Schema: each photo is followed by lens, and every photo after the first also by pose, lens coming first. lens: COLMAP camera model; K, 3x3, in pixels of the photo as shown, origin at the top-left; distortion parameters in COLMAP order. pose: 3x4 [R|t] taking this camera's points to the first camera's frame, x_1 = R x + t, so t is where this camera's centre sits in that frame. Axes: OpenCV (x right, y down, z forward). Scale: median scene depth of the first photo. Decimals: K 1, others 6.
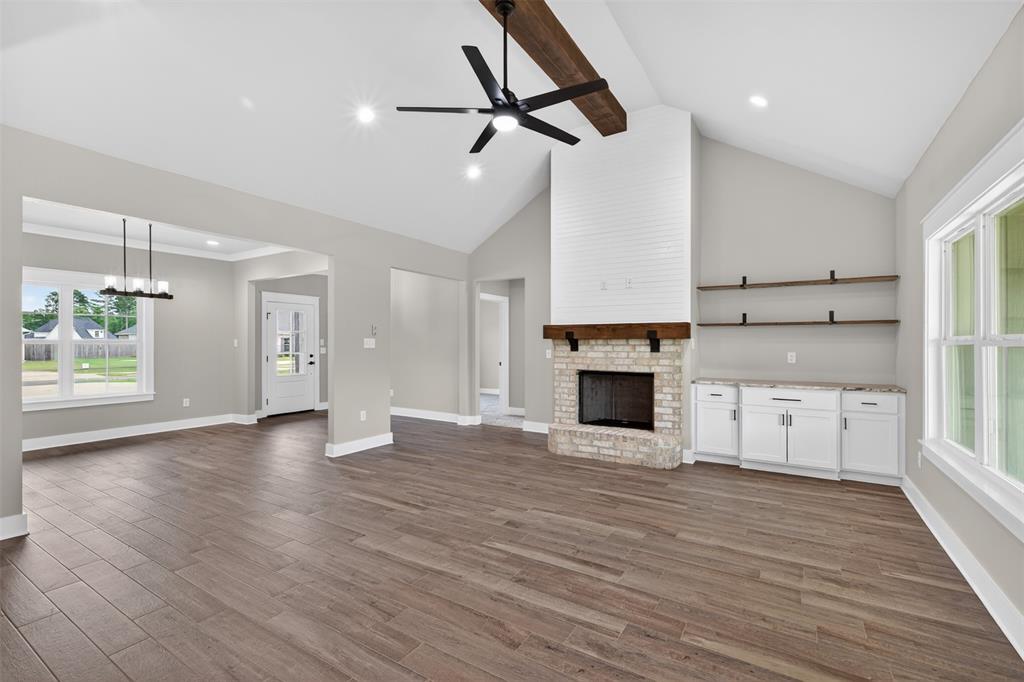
lens RADIAL K [[453.0, 0, 513.5], [0, 453.0, 342.2], [0, 0, 1]] dist [0.000157, 0.000010]
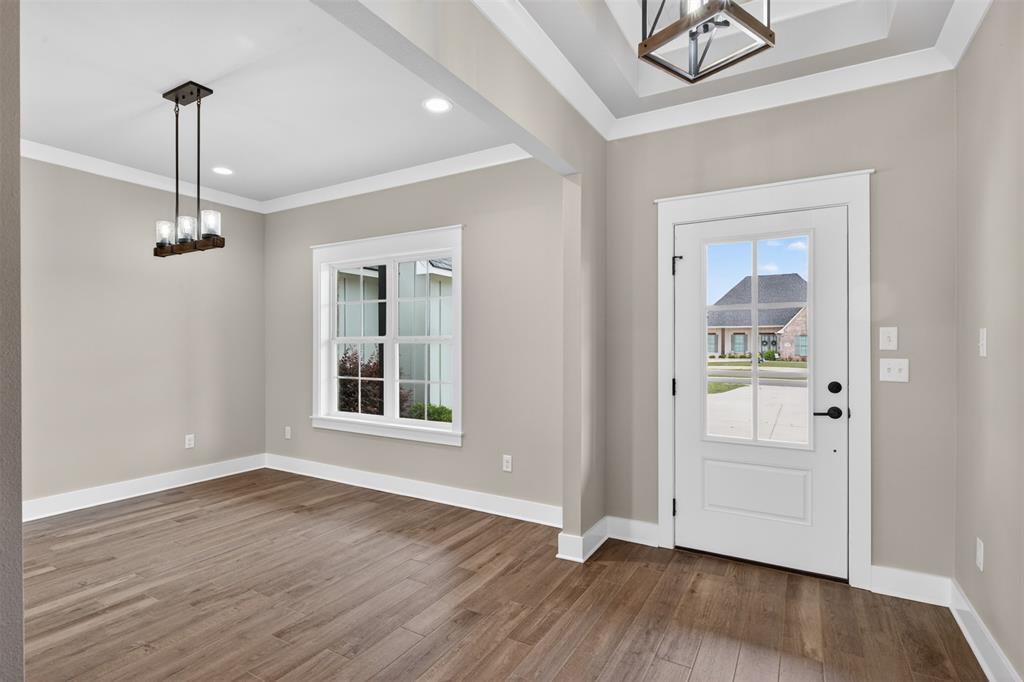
lens RADIAL K [[498.7, 0, 515.9], [0, 498.7, 343.3], [0, 0, 1]] dist [-0.004628, -0.000470]
pose [[0.037433, -0.000238, -0.999299, -0.143836], [0.000106, 1.000000, -0.000235, 0.002946], [0.999299, -0.000097, 0.037433, 0.788964]]
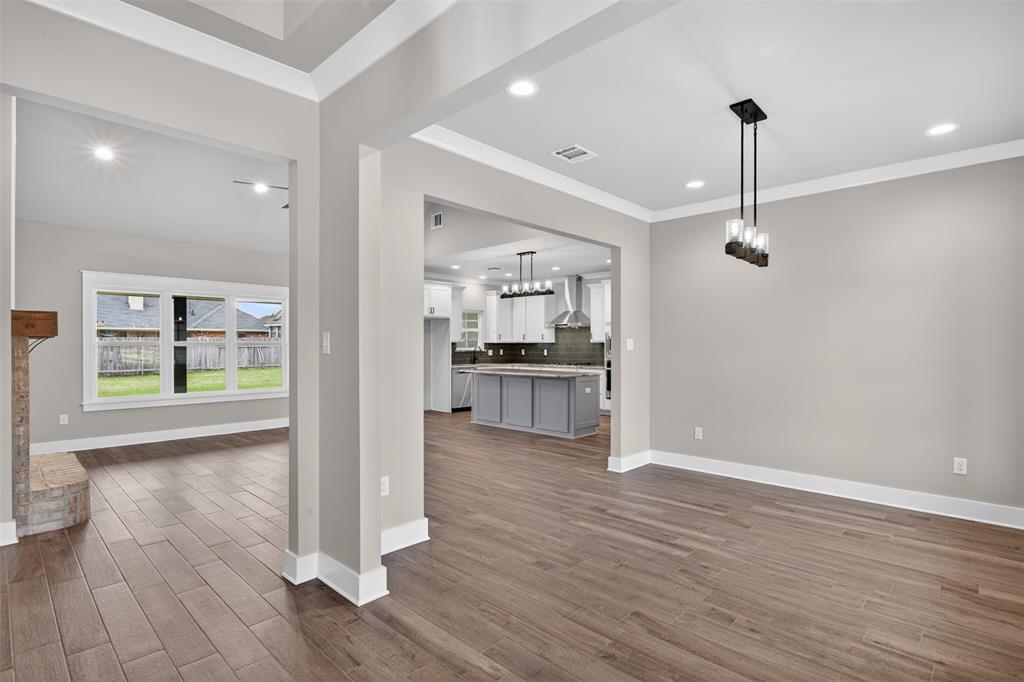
lens RADIAL K [[498.7, 0, 514.8], [0, 498.7, 346.5], [0, 0, 1]] dist [-0.004628, -0.000470]
pose [[-0.979944, -0.000677, 0.199272, -0.365940], [-0.000746, 1.000000, -0.000273, 0.003767], [-0.199272, -0.000416, -0.979944, 0.943249]]
